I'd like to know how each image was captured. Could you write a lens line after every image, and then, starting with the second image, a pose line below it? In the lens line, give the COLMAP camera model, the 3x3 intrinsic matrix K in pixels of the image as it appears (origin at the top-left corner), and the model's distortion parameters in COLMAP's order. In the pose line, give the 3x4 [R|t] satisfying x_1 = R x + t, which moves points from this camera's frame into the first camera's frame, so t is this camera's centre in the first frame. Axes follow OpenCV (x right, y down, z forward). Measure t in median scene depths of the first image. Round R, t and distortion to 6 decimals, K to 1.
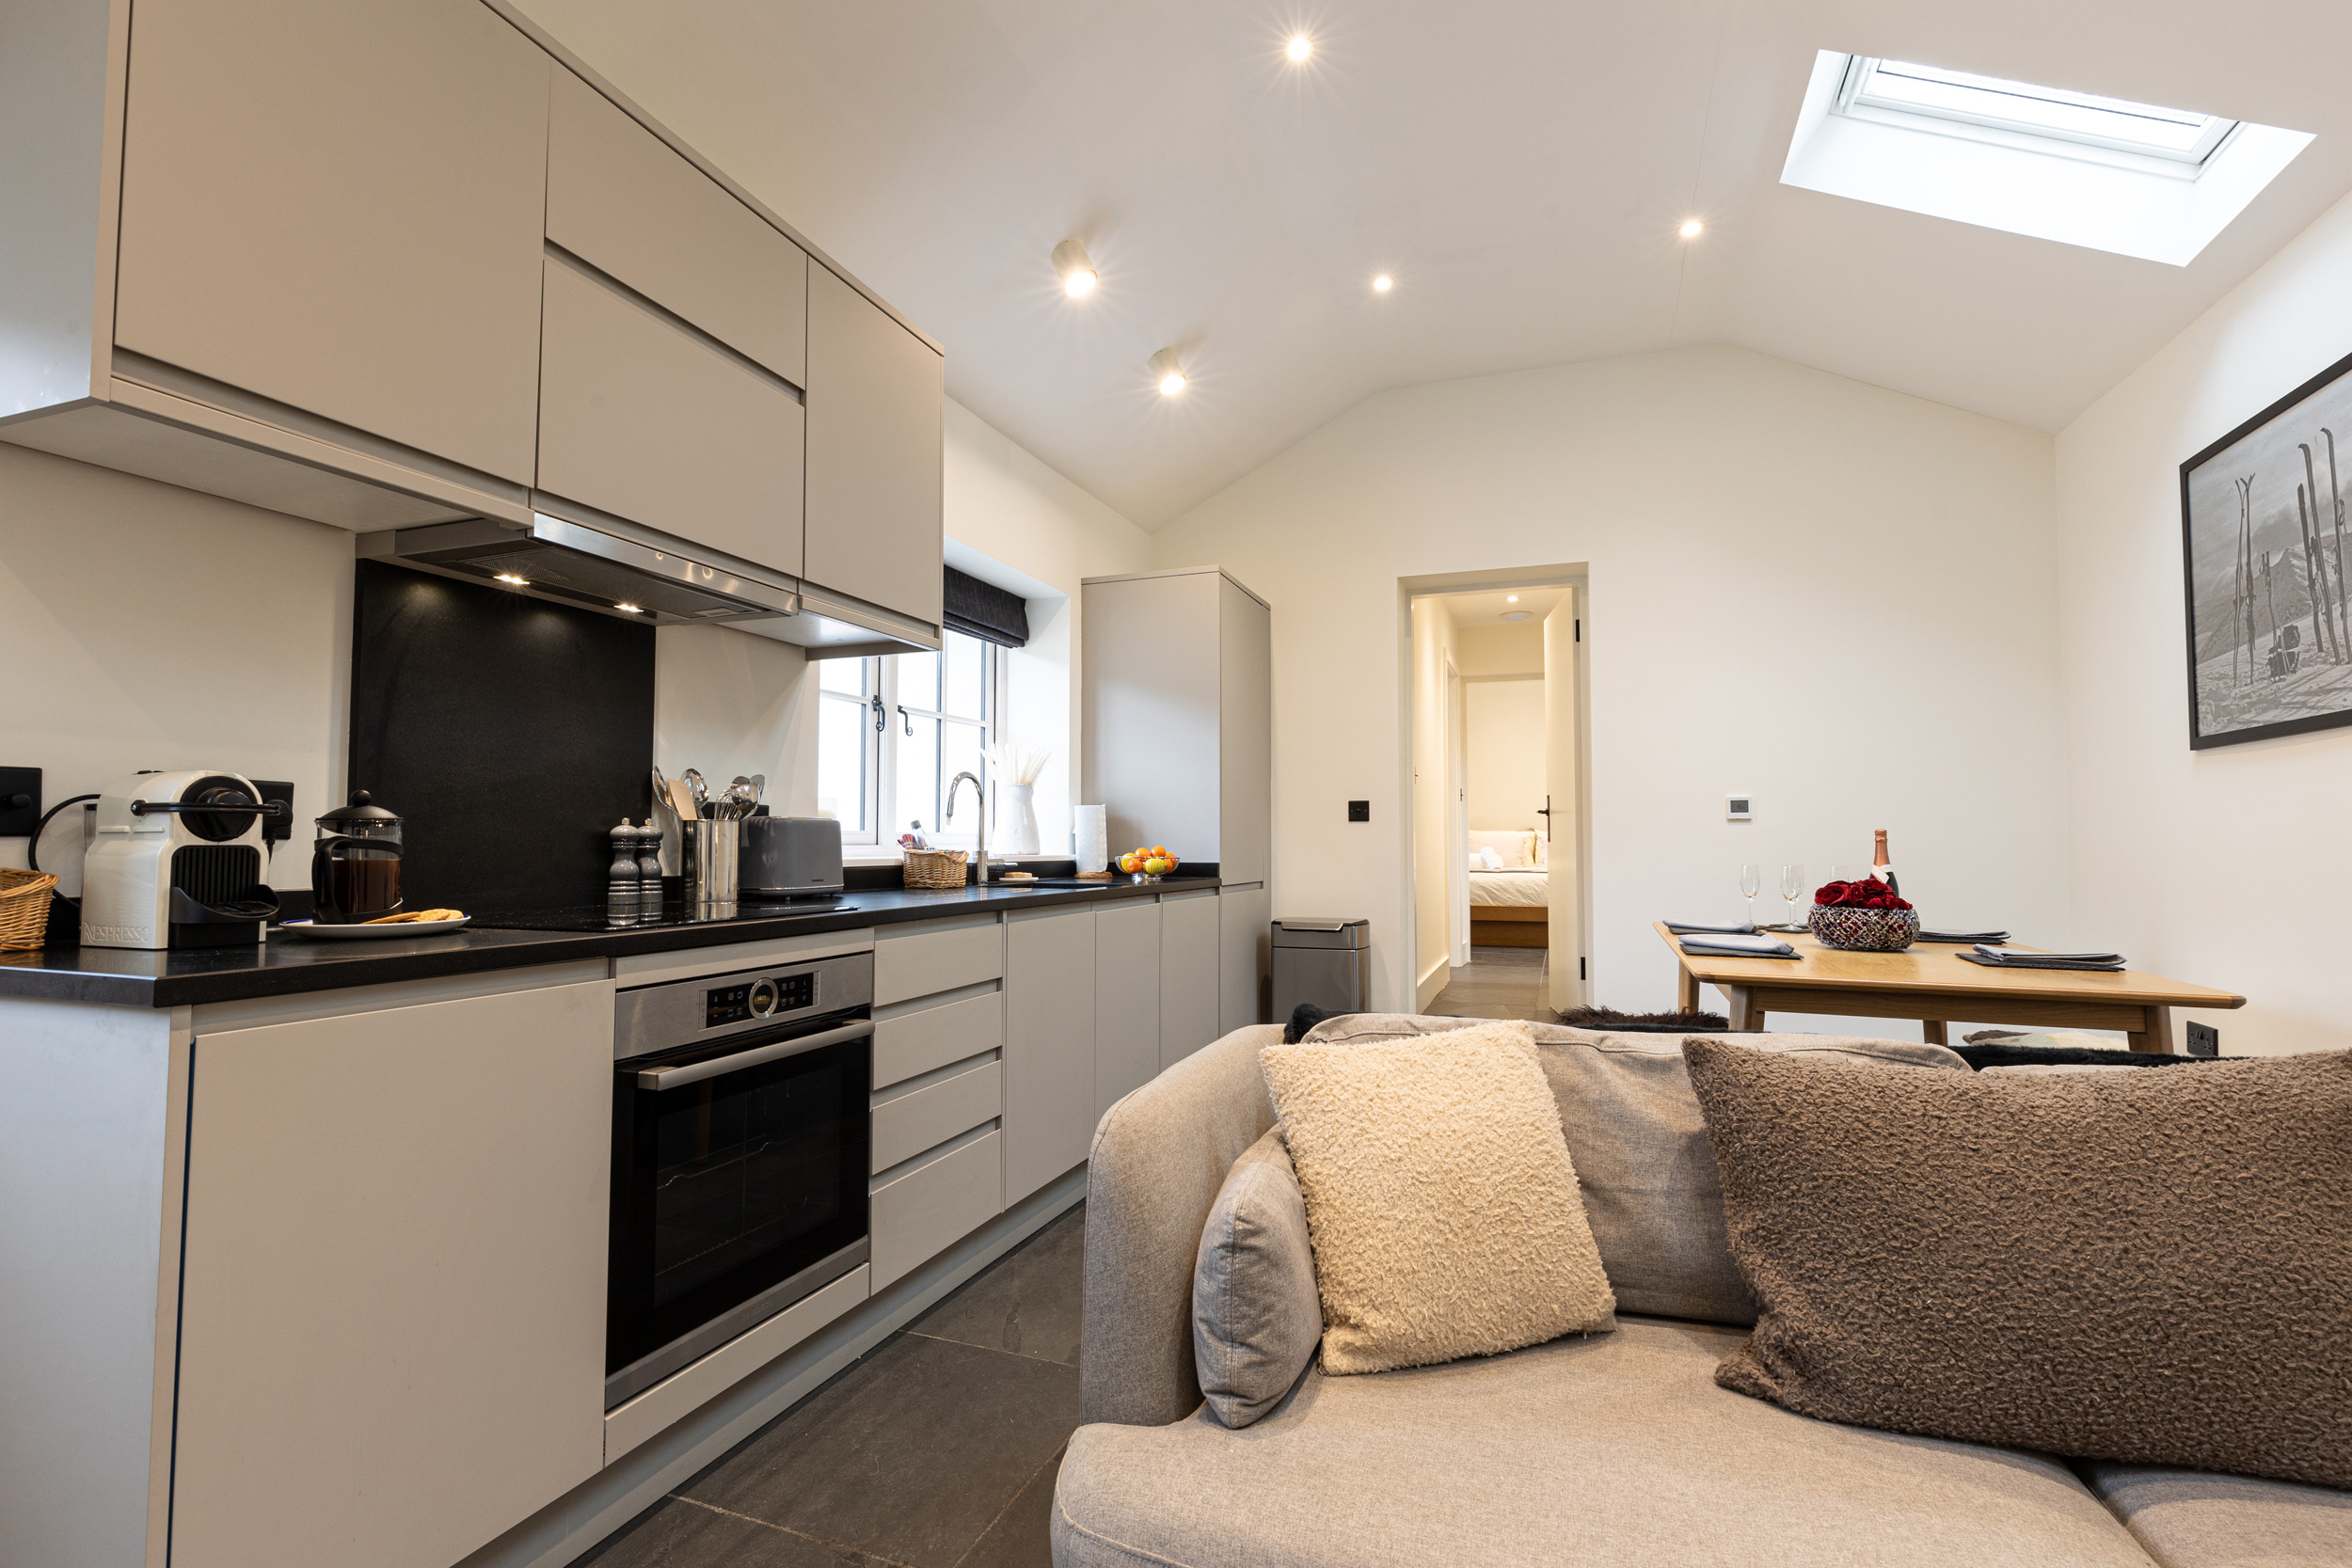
lens RADIAL K [[1088.9, 0, 1176.0], [0, 1088.9, 784.0], [0, 0, 1]] dist [-0.000073, -0.000012]
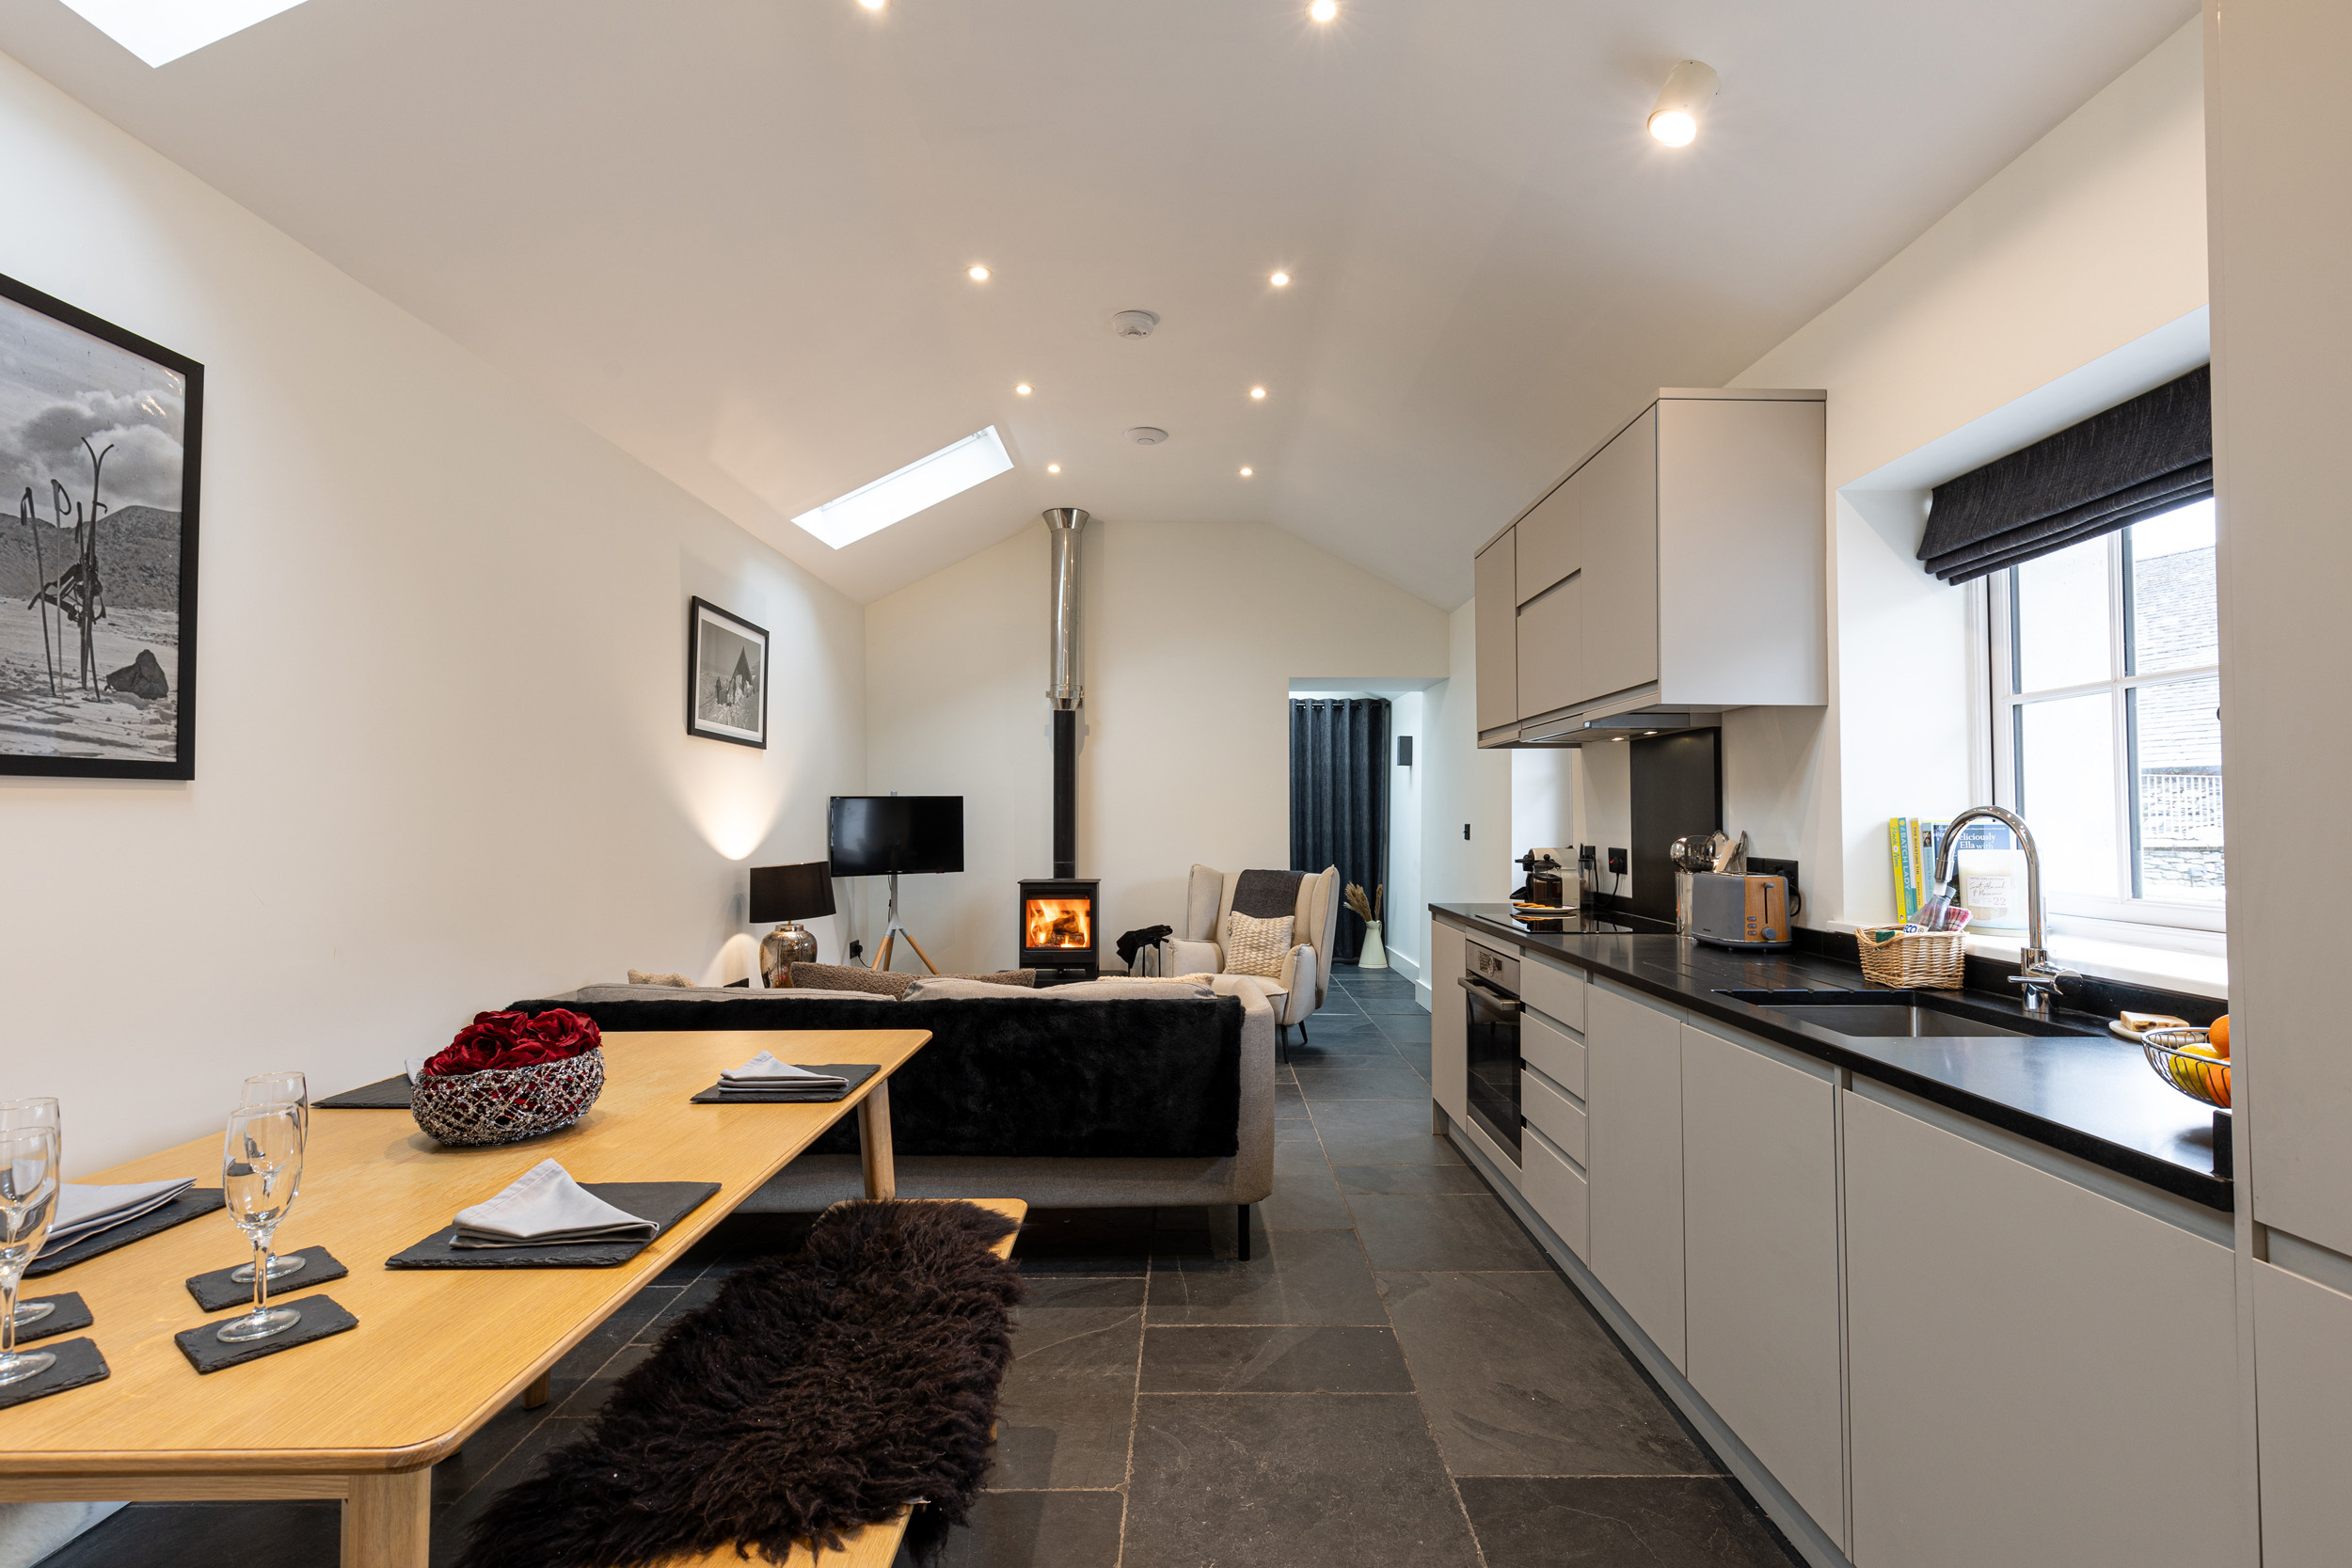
lens RADIAL K [[1088.9, 0, 1176.0], [0, 1088.9, 784.0], [0, 0, 1]] dist [-0.000073, -0.000012]
pose [[-0.937070, -0.012191, -0.348929, 0.498600], [0.017190, 0.996567, -0.080984, 0.023661], [0.348718, -0.081886, -0.933643, 1.671796]]
